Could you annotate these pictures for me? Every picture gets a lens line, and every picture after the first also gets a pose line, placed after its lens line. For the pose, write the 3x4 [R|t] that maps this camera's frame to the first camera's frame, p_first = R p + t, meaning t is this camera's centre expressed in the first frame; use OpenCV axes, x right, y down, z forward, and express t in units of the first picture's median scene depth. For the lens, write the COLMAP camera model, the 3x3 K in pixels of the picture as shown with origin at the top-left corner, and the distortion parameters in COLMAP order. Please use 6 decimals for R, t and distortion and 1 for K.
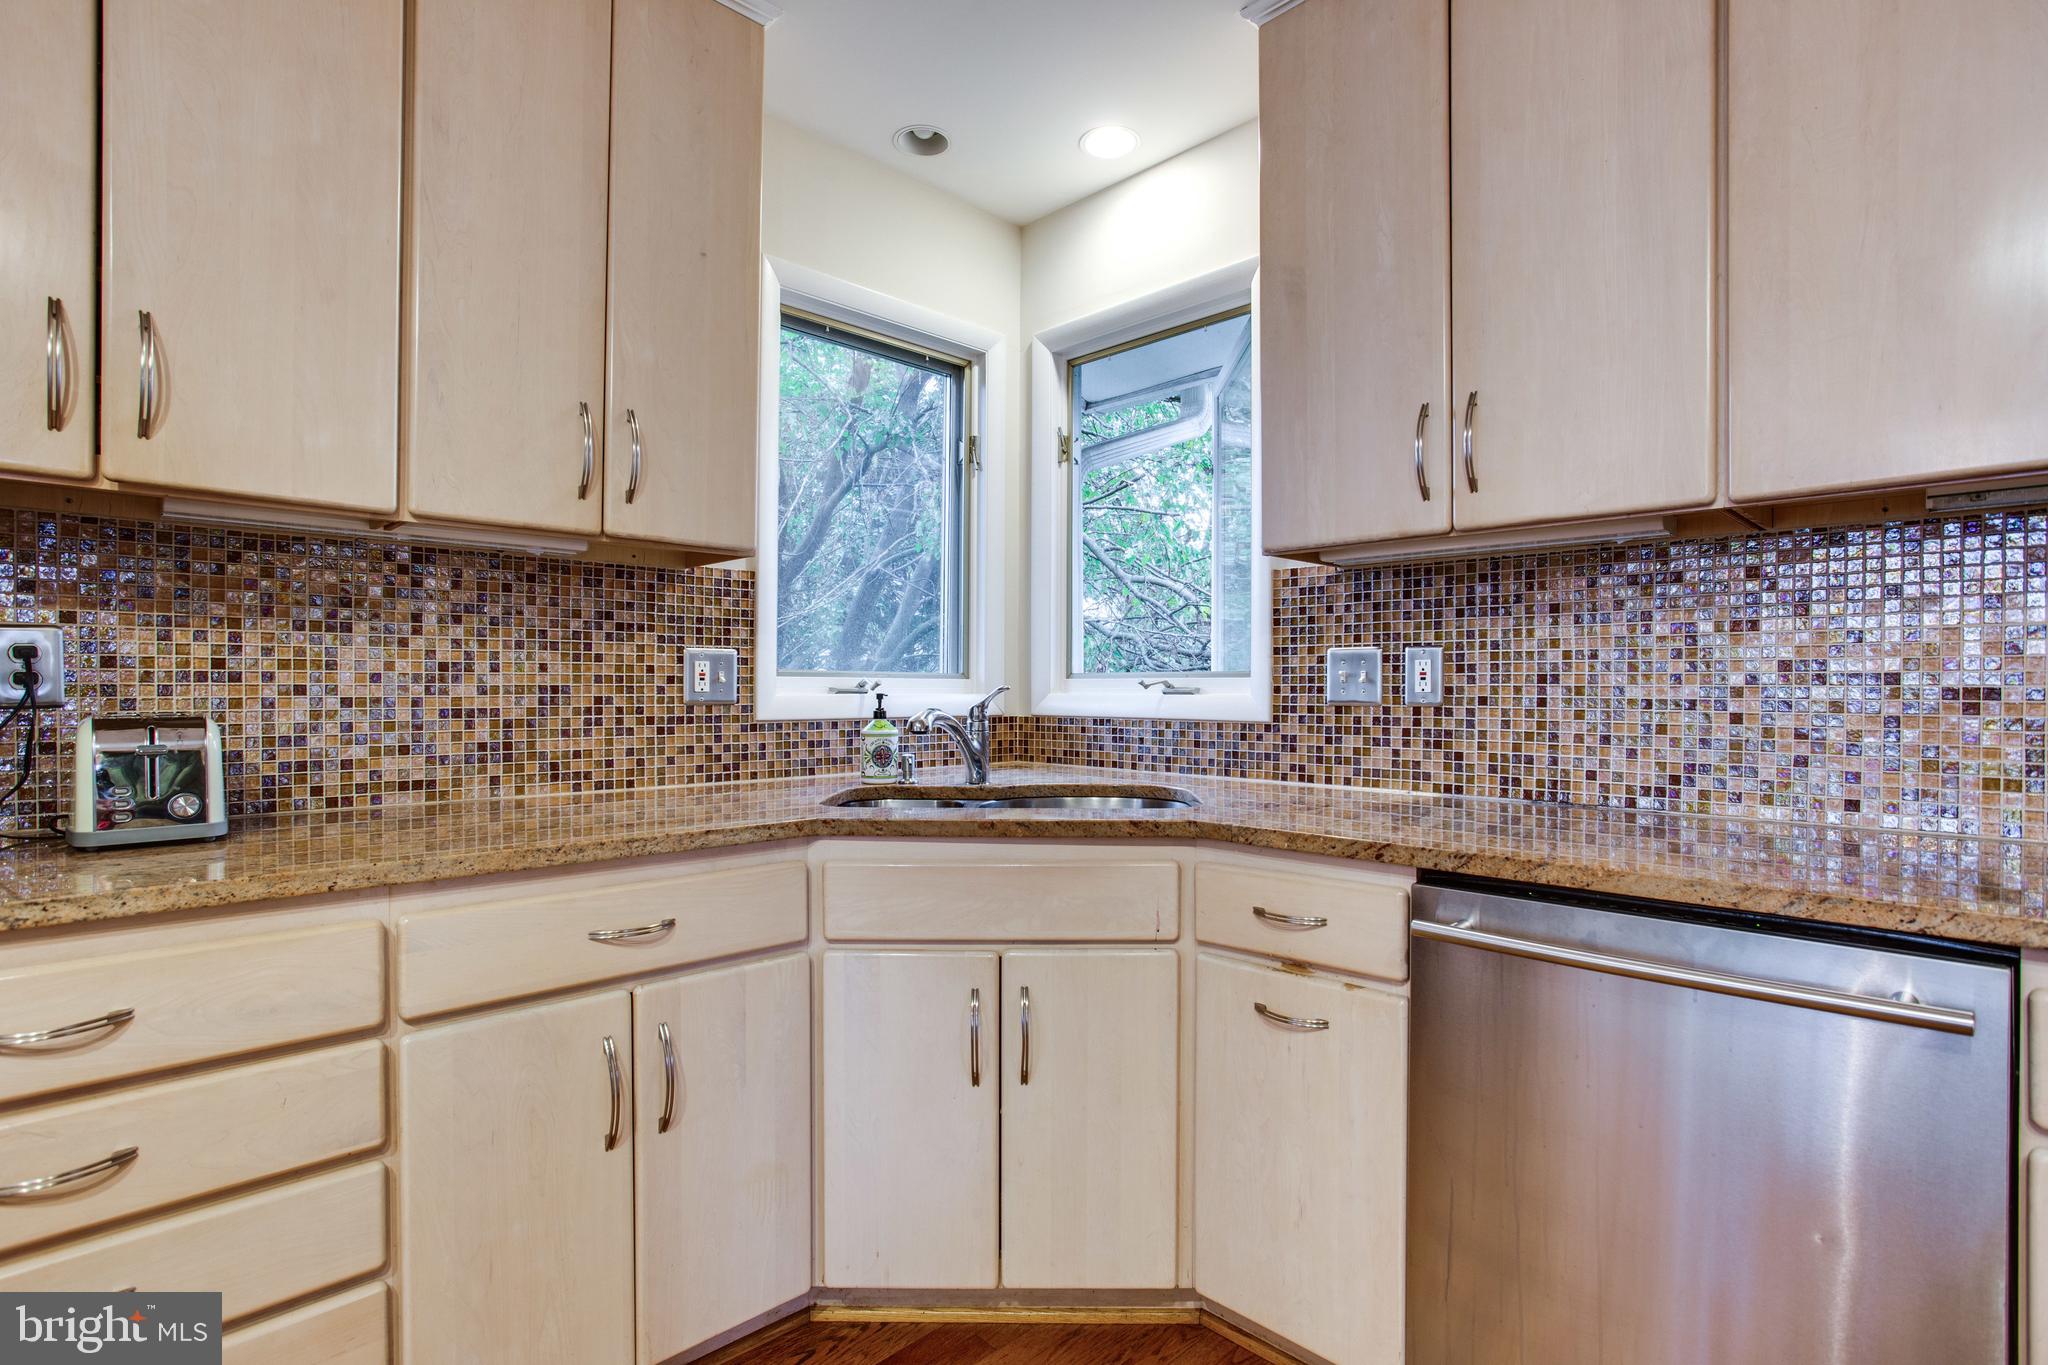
lens RADIAL K [[987.6, 0, 1026.3], [0, 987.6, 694.1], [0, 0, 1]] dist [-0.052032, 0.029000]
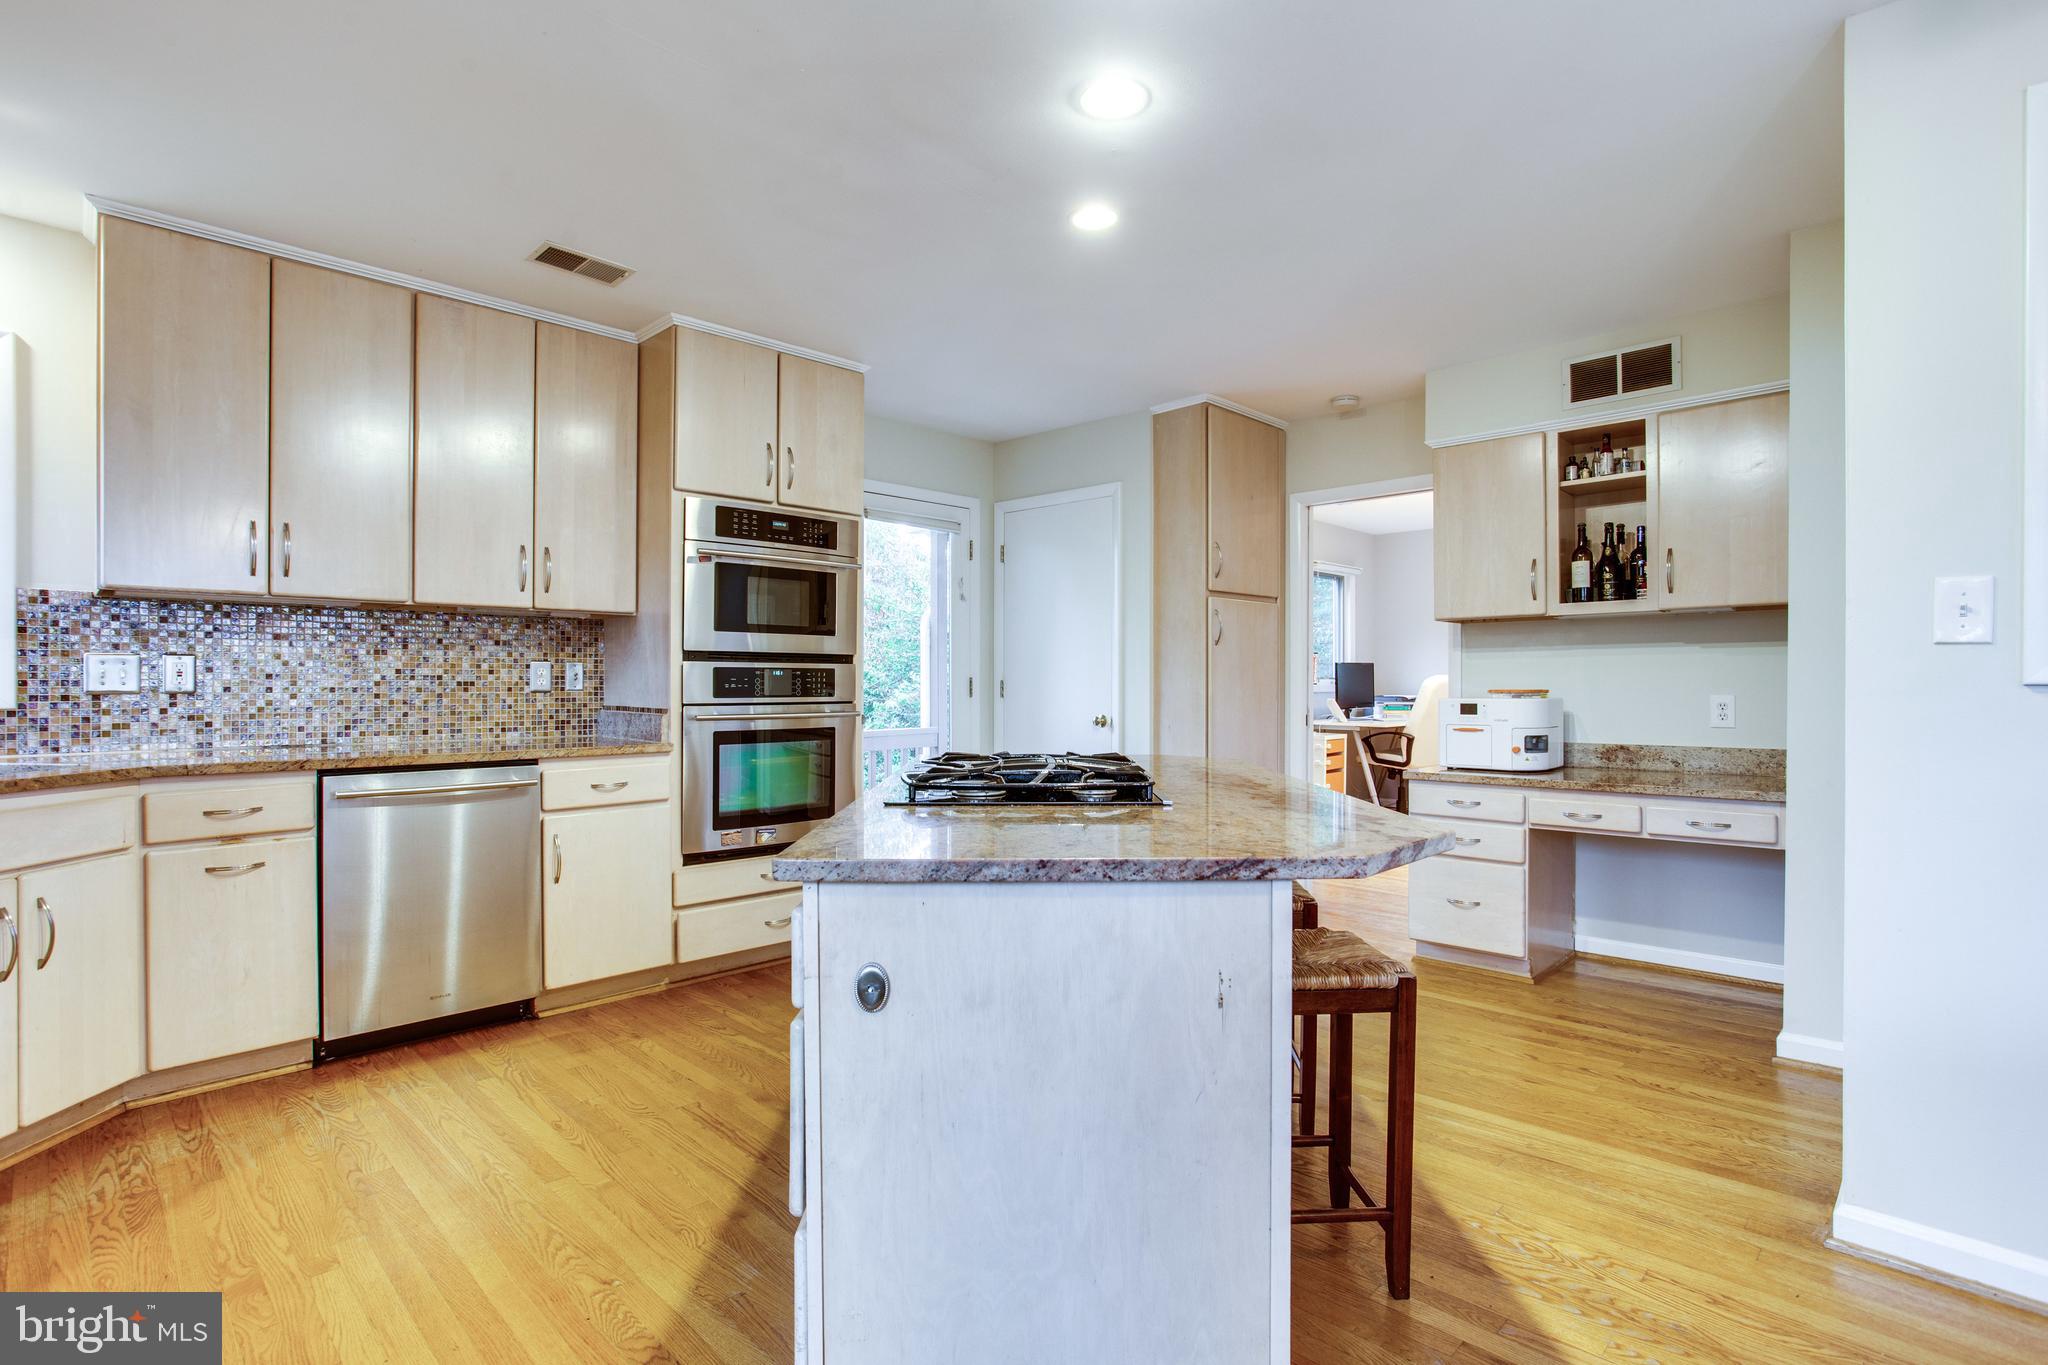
lens RADIAL K [[983.7, 0, 1038.3], [0, 983.7, 694.4], [0, 0, 1]] dist [-0.041129, 0.016597]
pose [[-0.028274, -0.014747, 0.999491, -1.241737], [0.004548, 0.999879, 0.014882, -0.002757], [-0.999590, 0.004966, -0.028203, -0.333261]]
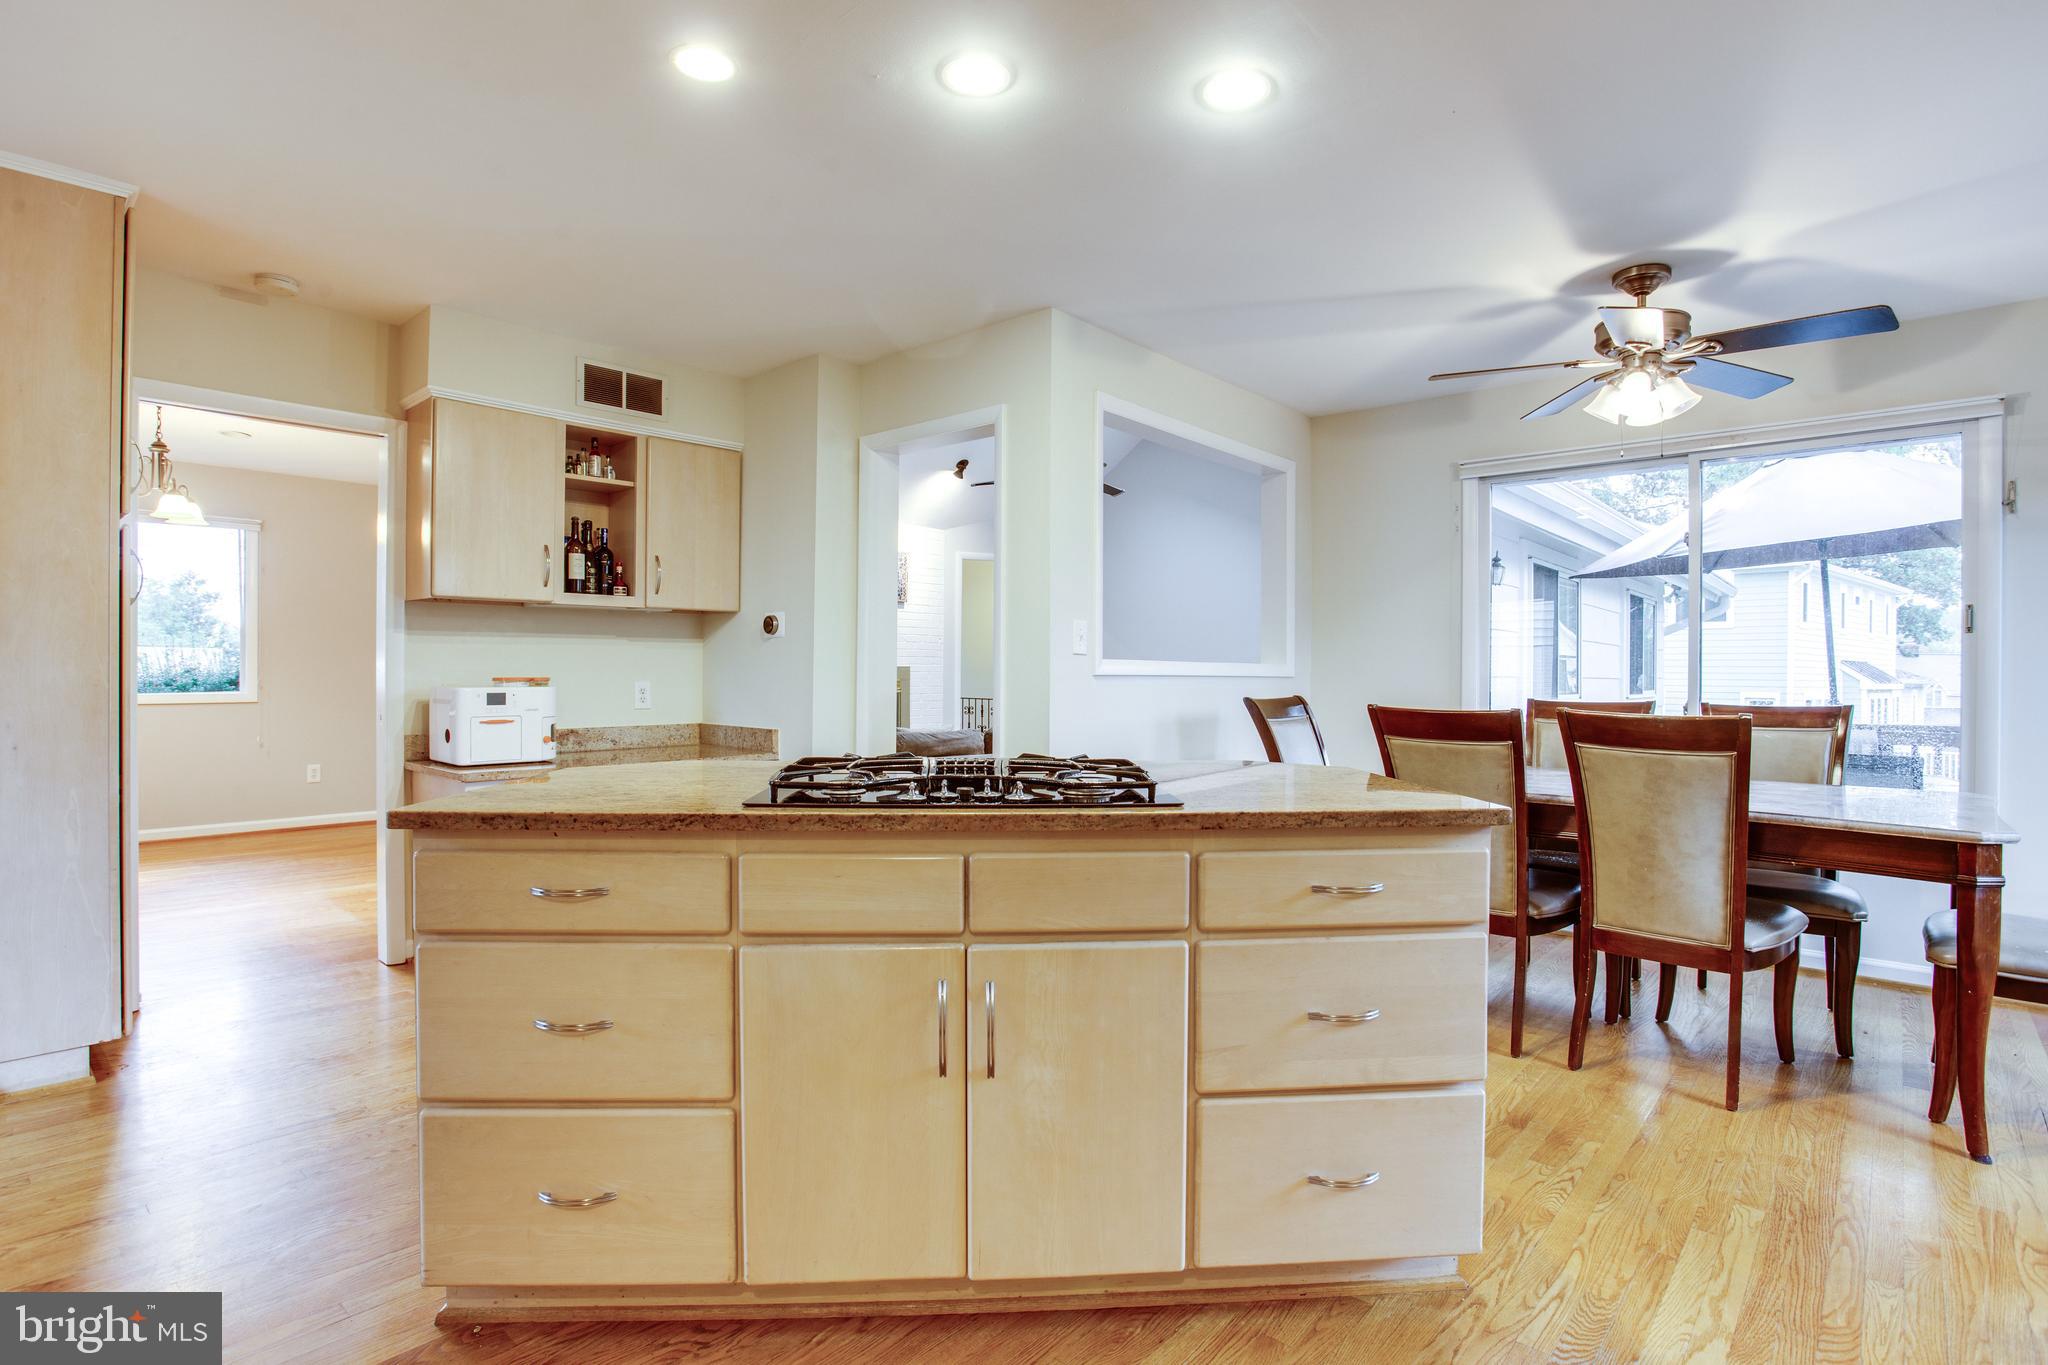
lens RADIAL K [[1001.9, 0, 1024.0], [0, 1001.9, 682.5], [0, 0, 1]] dist [-0.019981, 0.000655]
pose [[-0.997339, -0.011261, -0.072028, -0.017689], [-0.012264, 0.999834, 0.013493, -0.007826], [0.071864, 0.014340, -0.997311, 0.745214]]
